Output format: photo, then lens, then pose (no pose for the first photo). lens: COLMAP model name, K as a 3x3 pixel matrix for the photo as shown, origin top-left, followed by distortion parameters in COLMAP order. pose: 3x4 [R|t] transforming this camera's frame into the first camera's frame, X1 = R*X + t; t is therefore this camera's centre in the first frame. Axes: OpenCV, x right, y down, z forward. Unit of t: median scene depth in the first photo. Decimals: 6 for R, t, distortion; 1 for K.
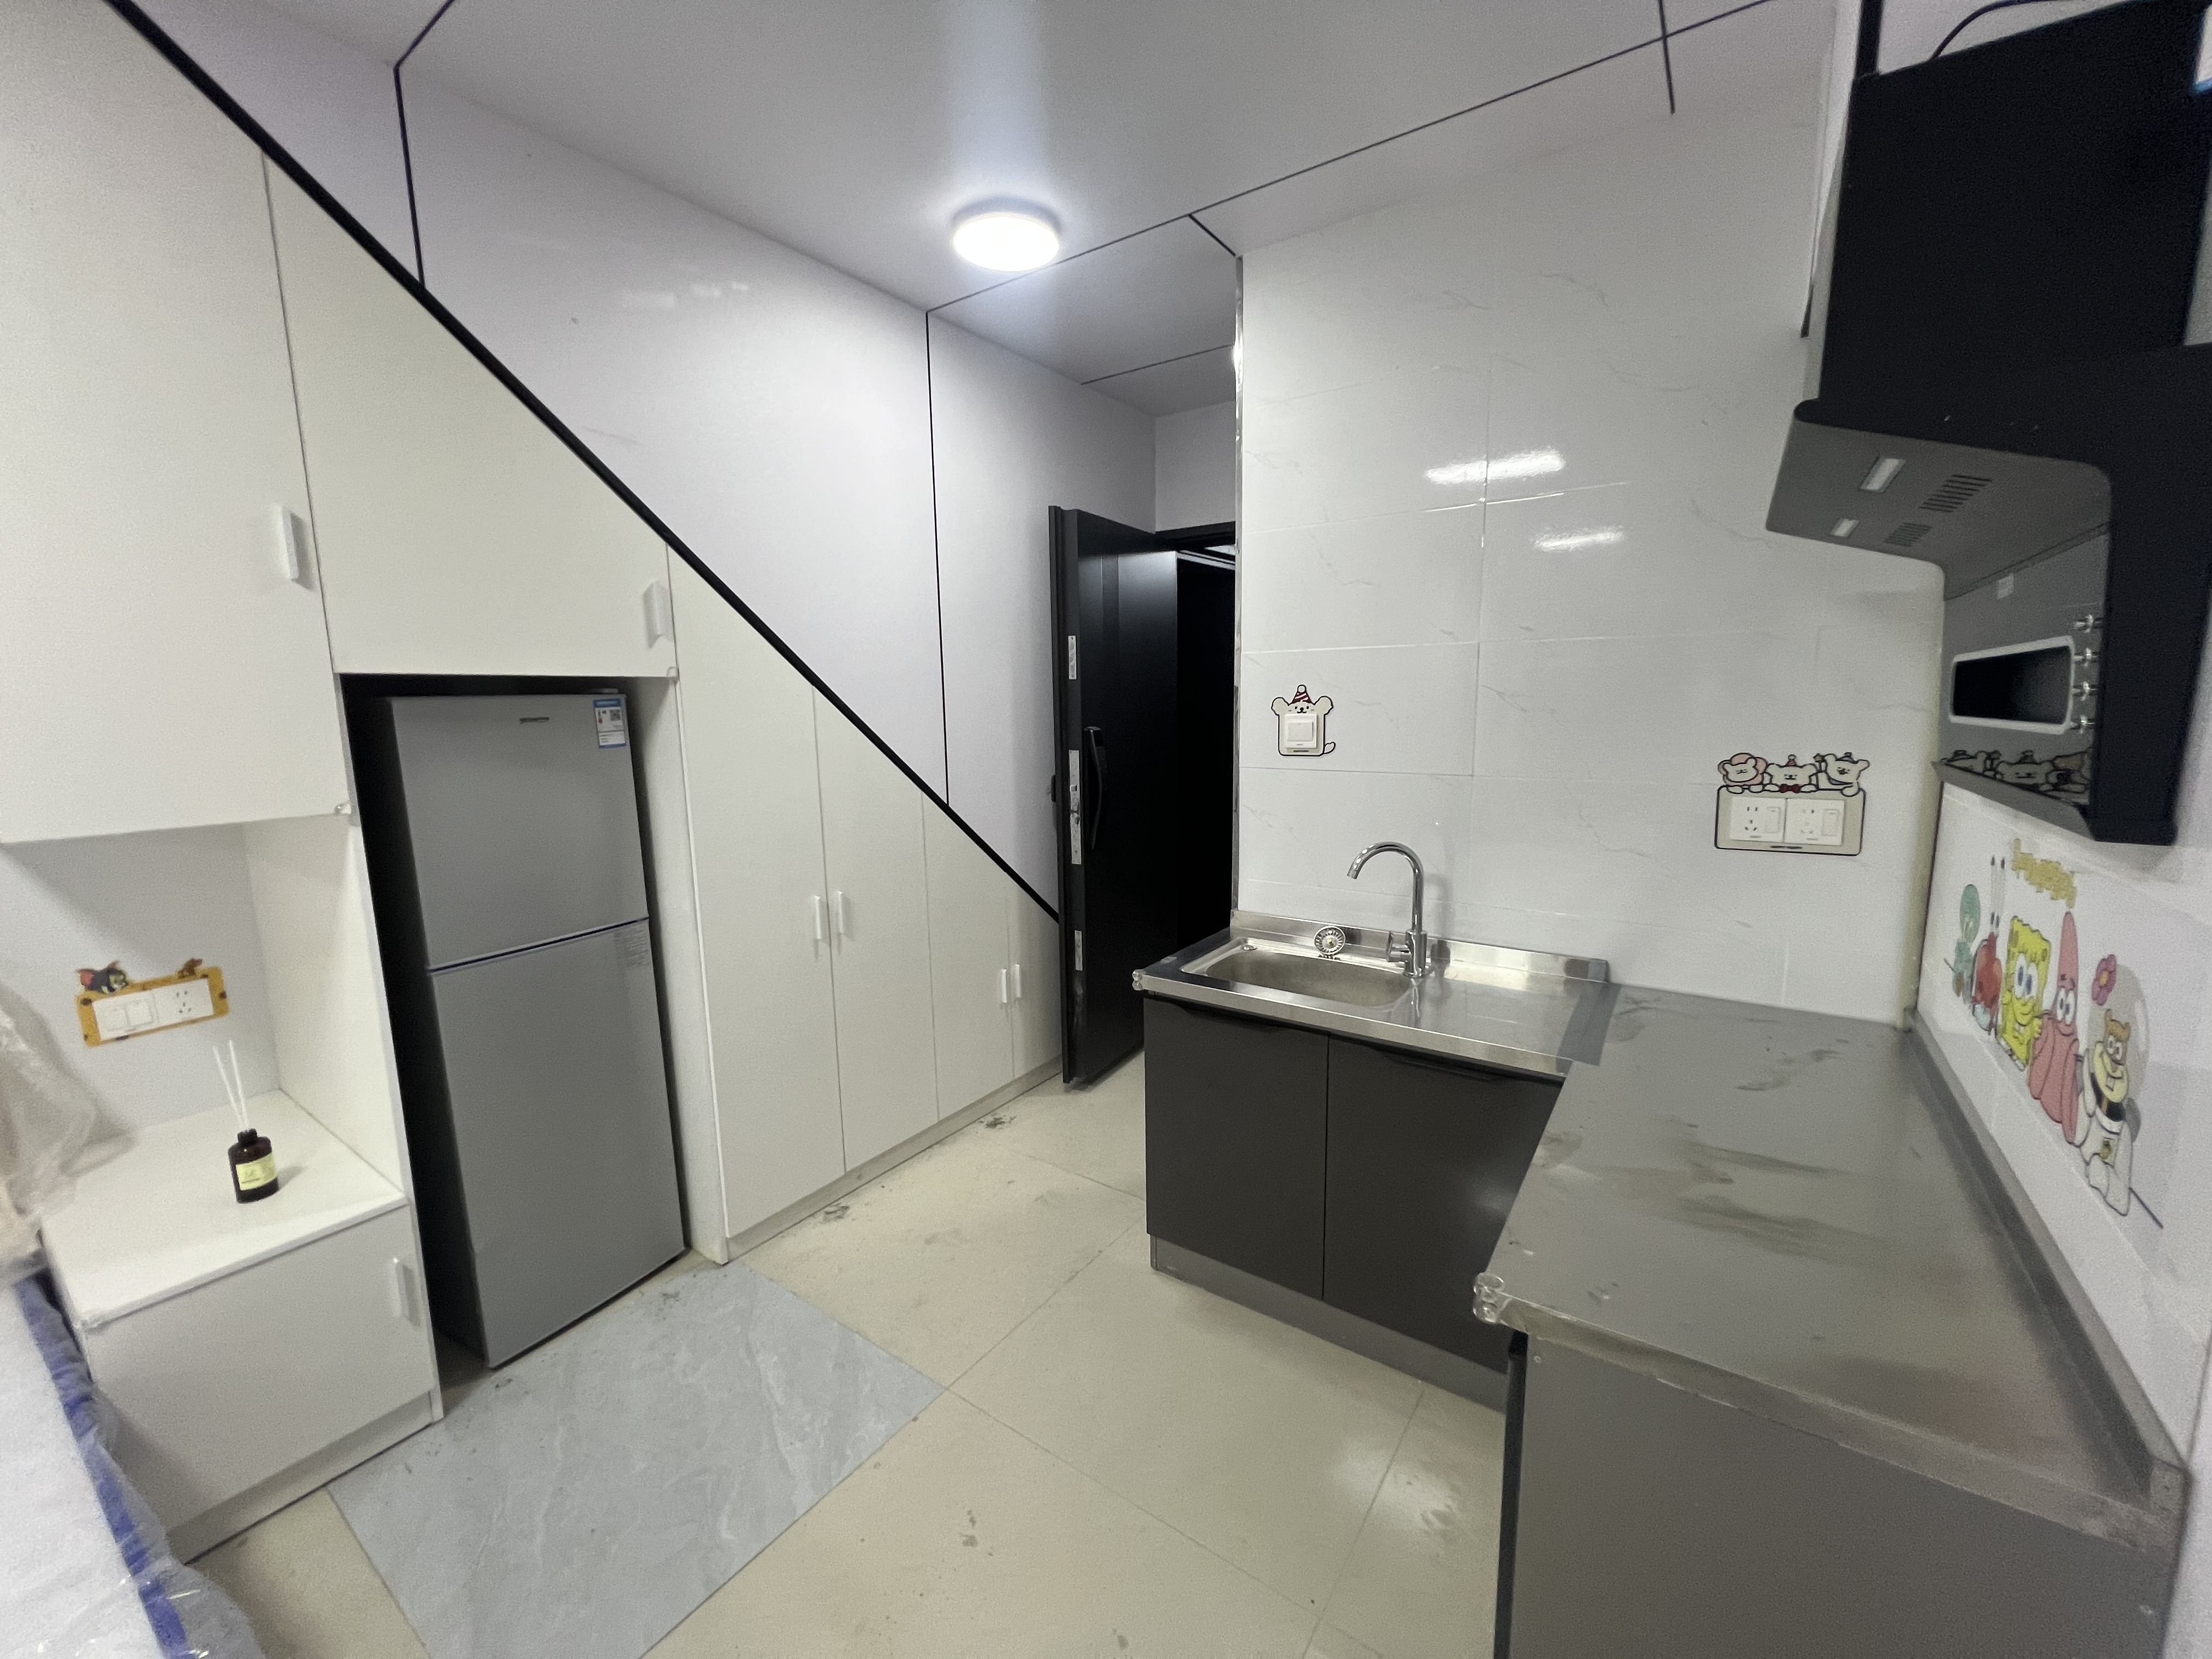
lens RADIAL K [[882.4, 0, 1107.5], [0, 882.4, 841.4], [0, 0, 1]] dist [0.003071, -0.000030]
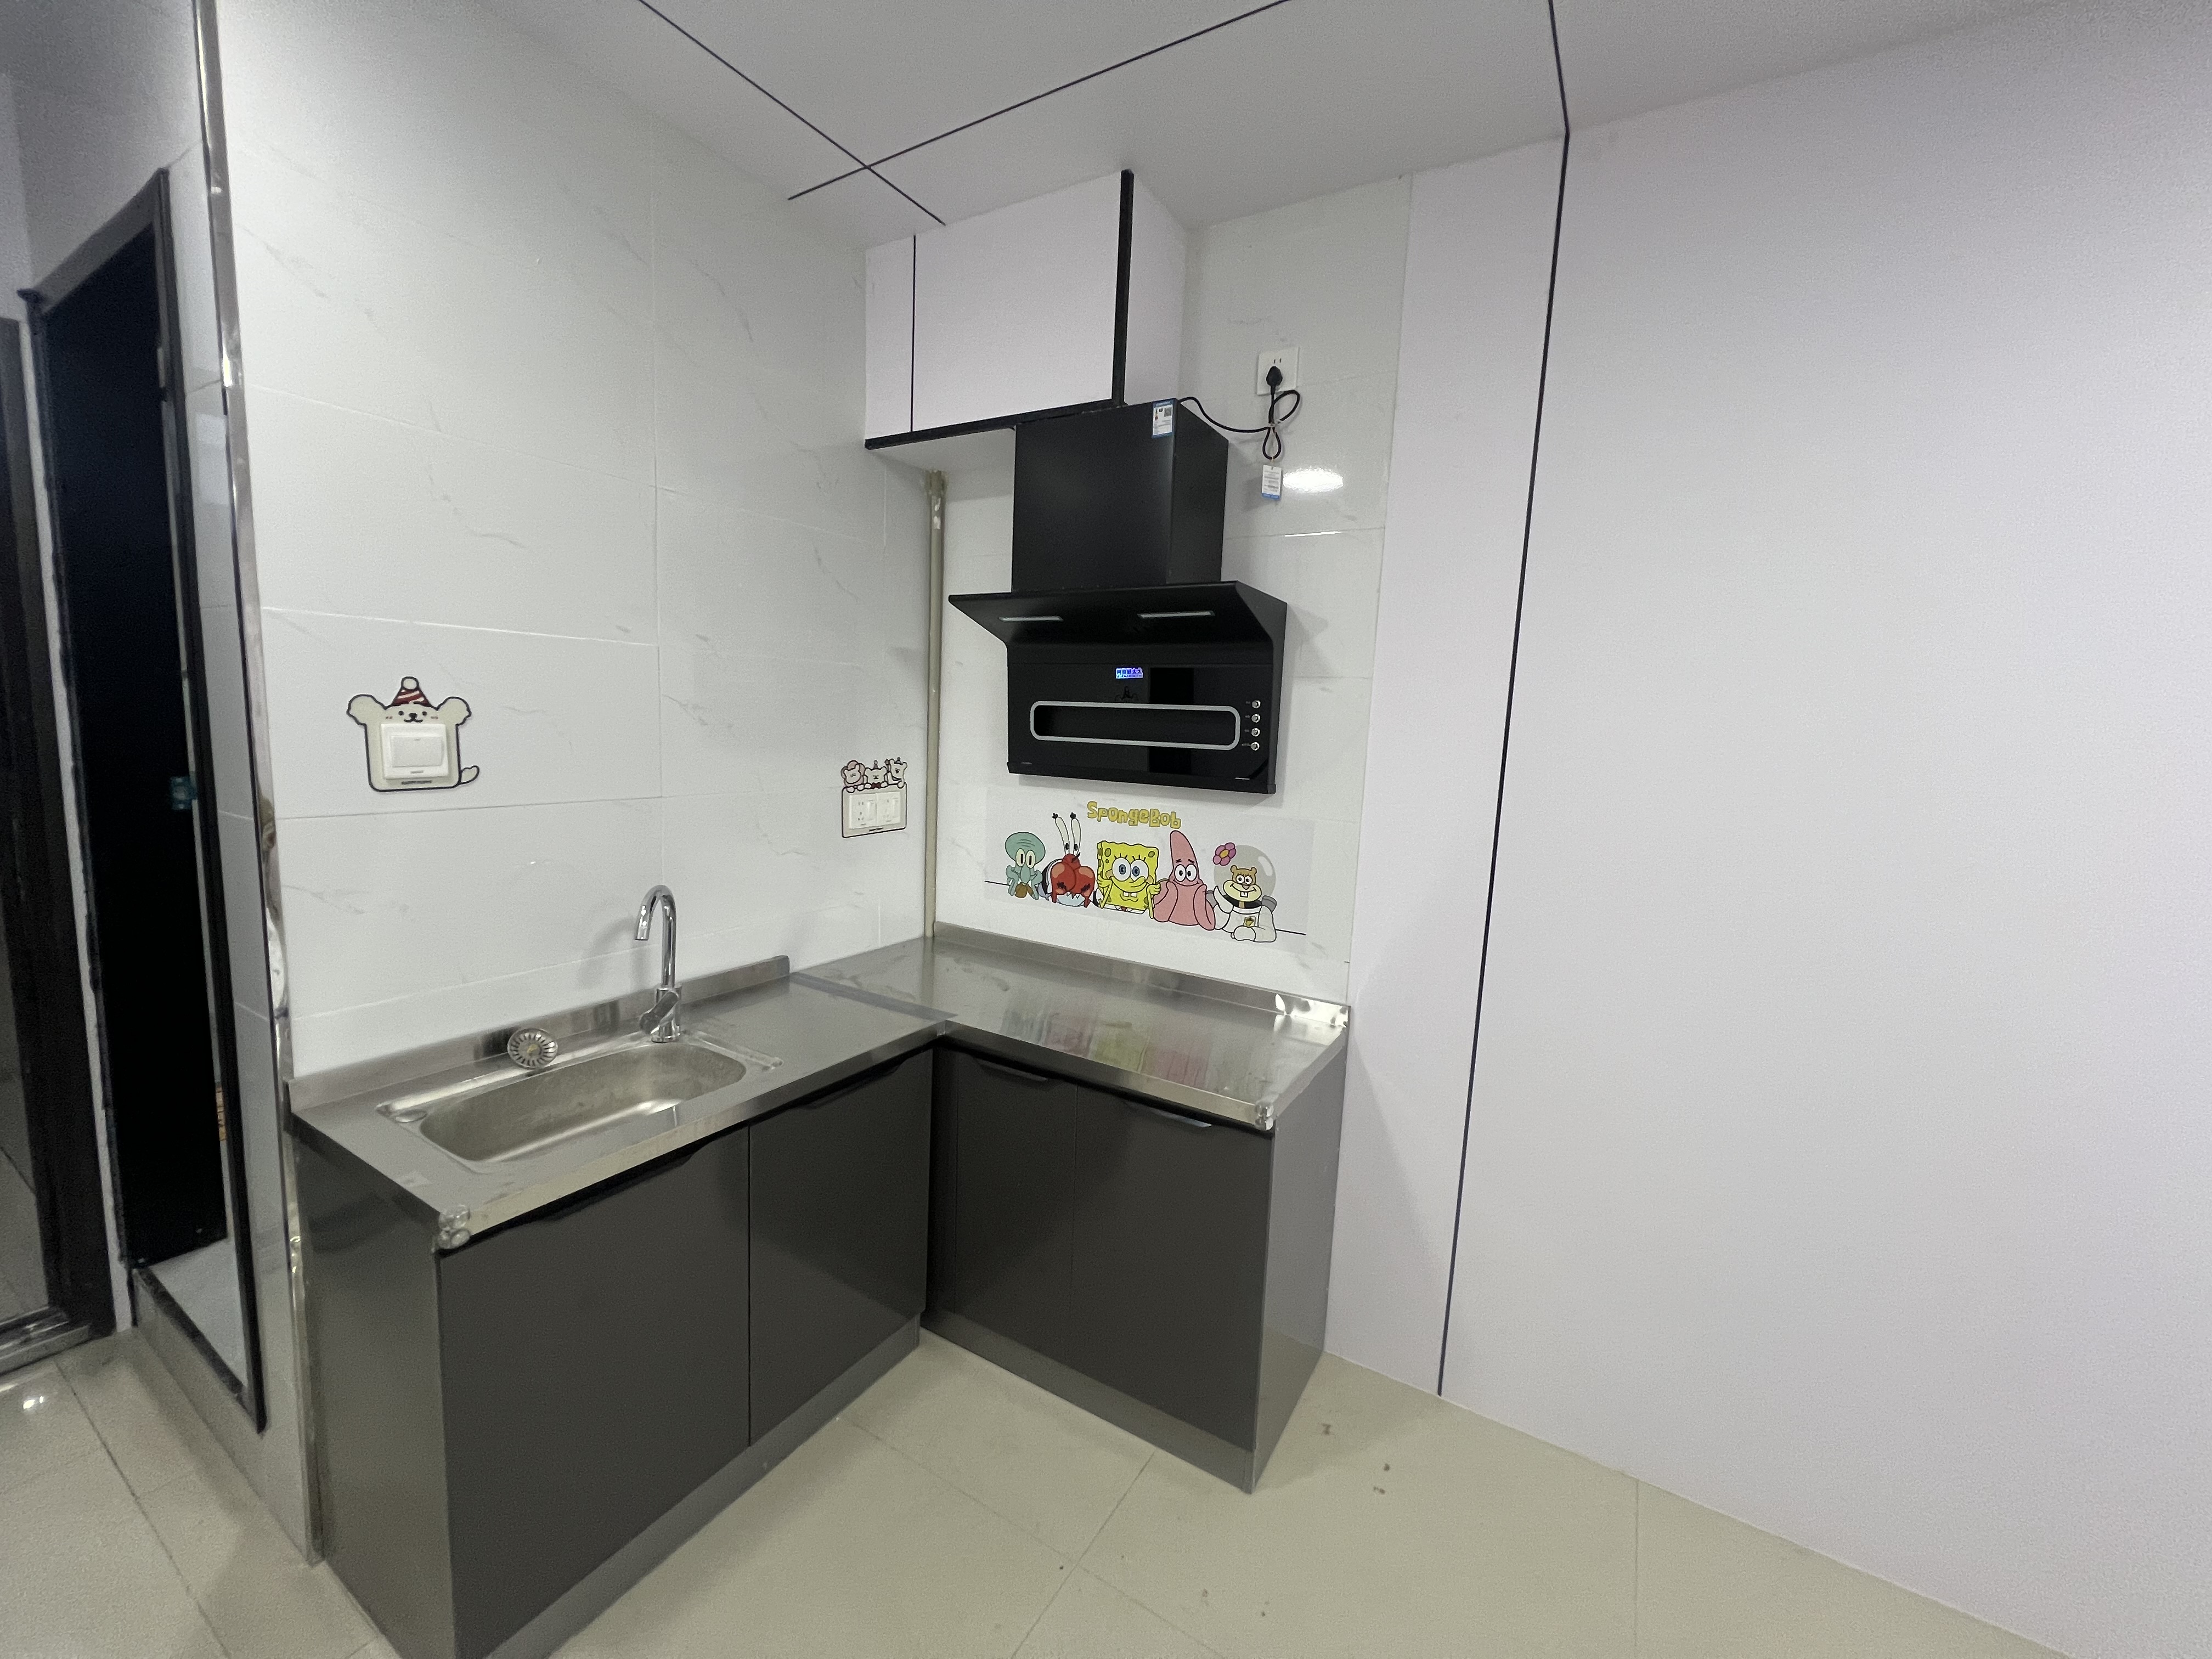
lens RADIAL K [[882.4, 0, 1110.6], [0, 882.4, 843.5], [0, 0, 1]] dist [0.003071, -0.000030]
pose [[-0.062647, -0.131810, 0.989293, -0.572952], [0.118687, 0.983223, 0.138517, -0.113993], [-0.990953, 0.126094, -0.045952, 0.704012]]
